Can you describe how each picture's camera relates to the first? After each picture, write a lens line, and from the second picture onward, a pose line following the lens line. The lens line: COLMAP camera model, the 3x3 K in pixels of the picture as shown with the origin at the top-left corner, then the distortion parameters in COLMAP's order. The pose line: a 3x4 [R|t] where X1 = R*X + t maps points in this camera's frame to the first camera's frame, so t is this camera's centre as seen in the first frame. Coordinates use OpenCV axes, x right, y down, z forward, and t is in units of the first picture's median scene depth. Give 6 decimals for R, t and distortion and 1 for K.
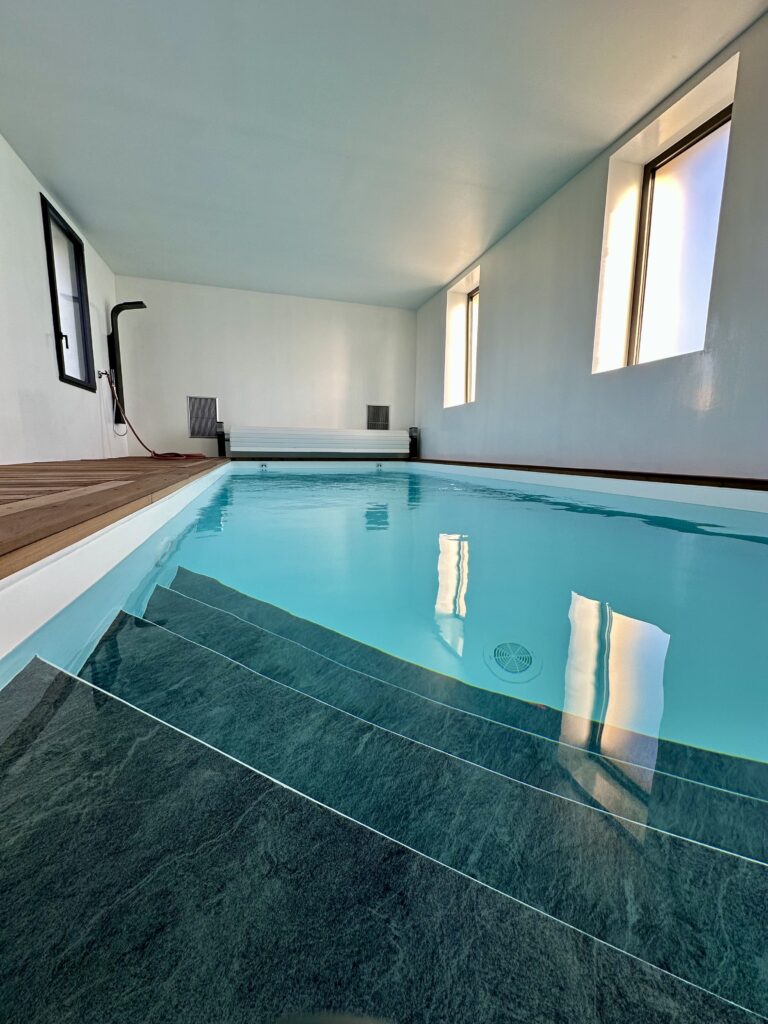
lens RADIAL K [[408.3, 0, 387.1], [0, 408.3, 513.4], [0, 0, 1]] dist [-0.012613, 0.002691]
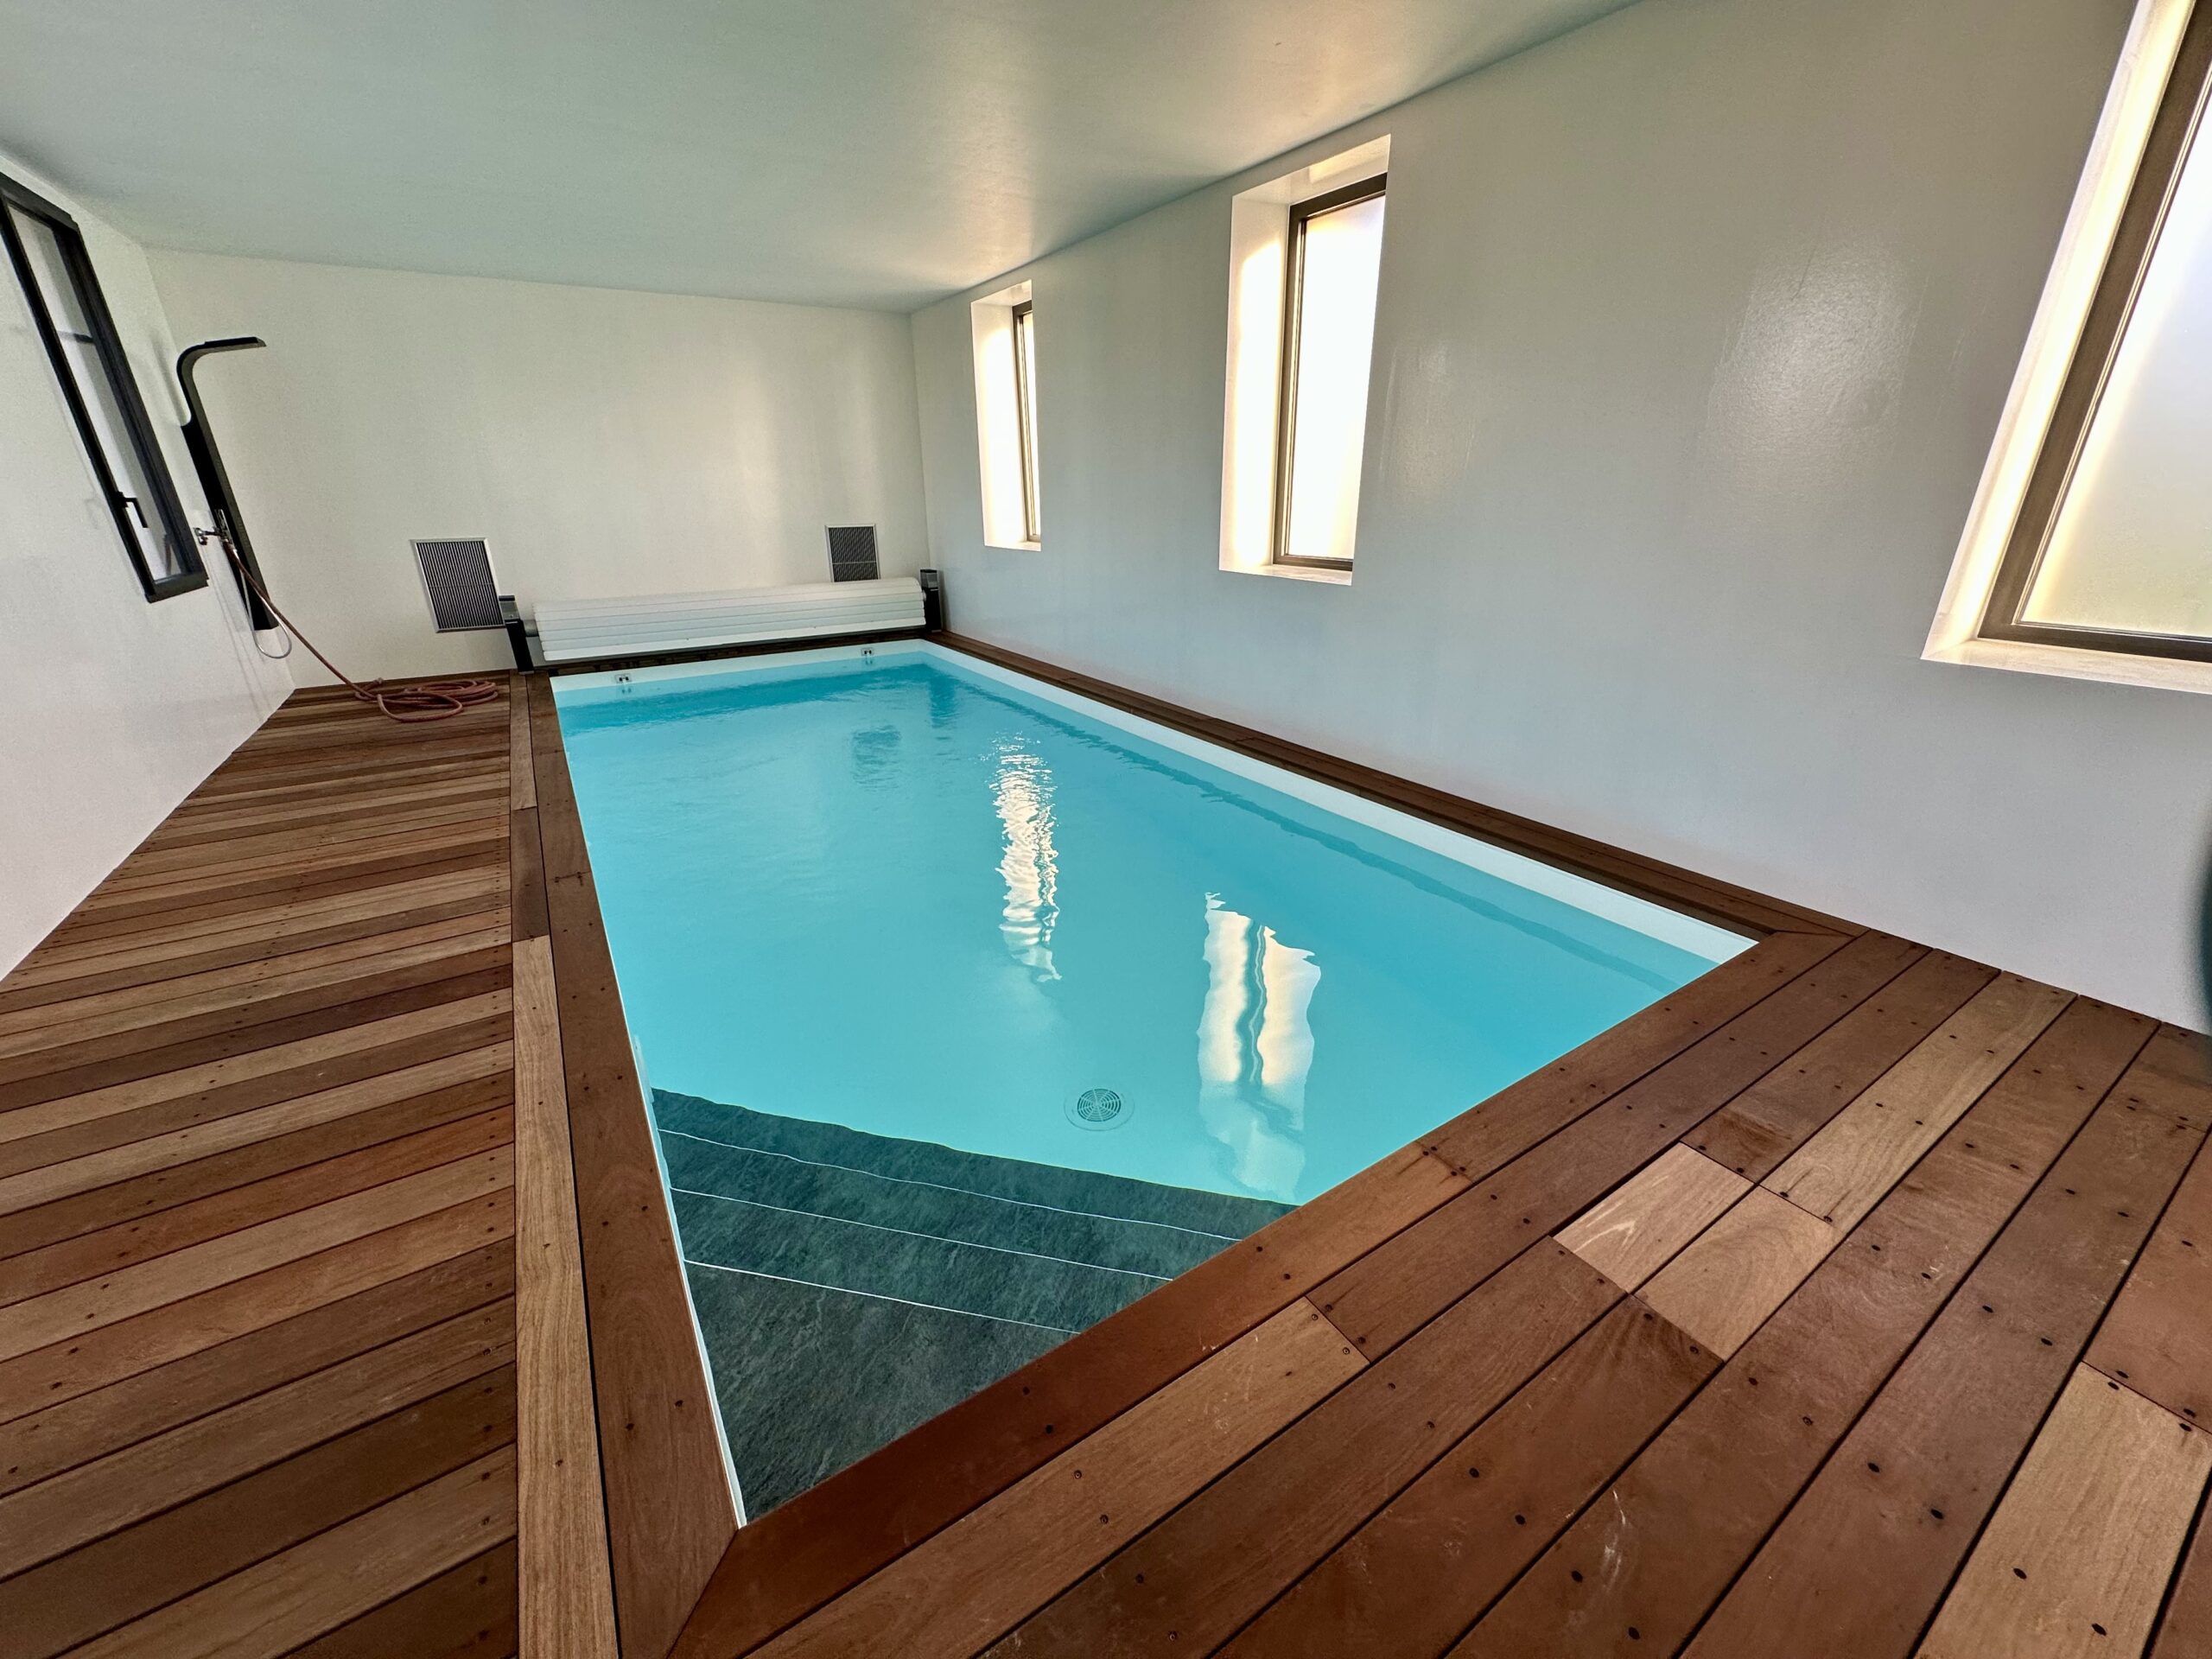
lens RADIAL K [[881.9, 0, 1107.9], [0, 881.9, 828.7], [0, 0, 1]] dist [-0.012613, 0.002691]
pose [[0.966992, -0.114824, 0.227467, -0.006054], [0.062245, 0.972113, 0.226103, -0.161897], [-0.247085, -0.204481, 0.947173, -0.180061]]
